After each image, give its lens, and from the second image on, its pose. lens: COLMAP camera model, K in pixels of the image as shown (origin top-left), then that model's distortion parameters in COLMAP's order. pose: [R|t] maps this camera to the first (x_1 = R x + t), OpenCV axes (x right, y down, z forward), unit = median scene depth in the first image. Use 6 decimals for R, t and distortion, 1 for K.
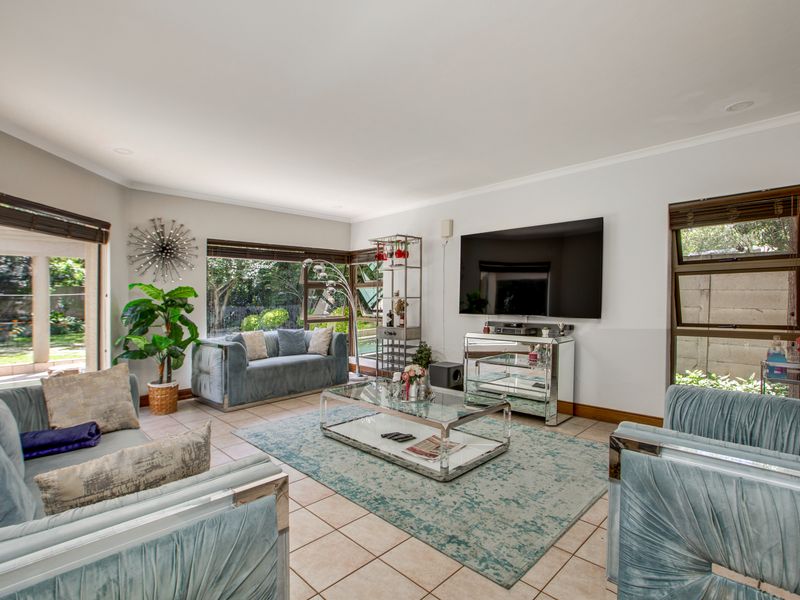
lens RADIAL K [[407.8, 0, 398.6], [0, 407.8, 299.2], [0, 0, 1]] dist [0.006207, 0.000254]
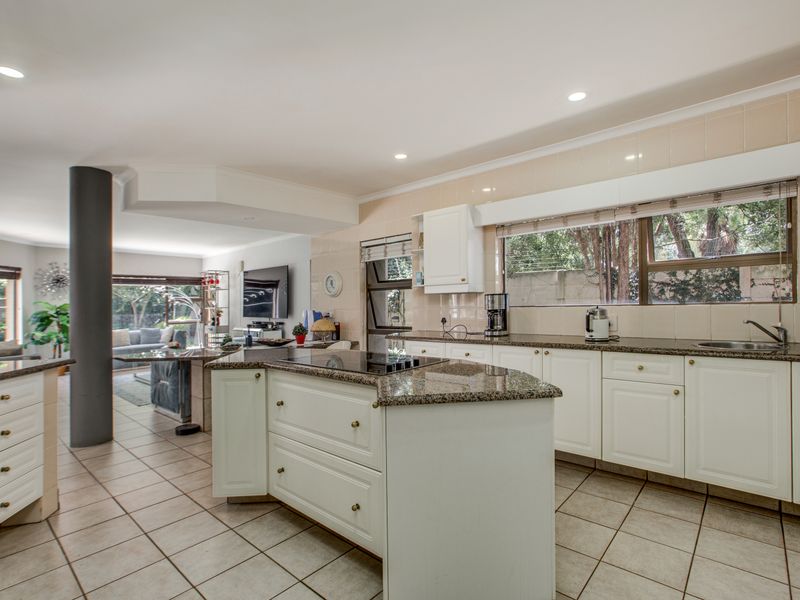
lens RADIAL K [[407.8, 0, 403.0], [0, 407.8, 308.4], [0, 0, 1]] dist [0.006207, 0.000254]
pose [[0.998874, -0.009703, 0.046448, 0.813277], [0.009356, 0.999927, 0.007676, -0.009208], [-0.046519, -0.007233, 0.998891, -0.802283]]
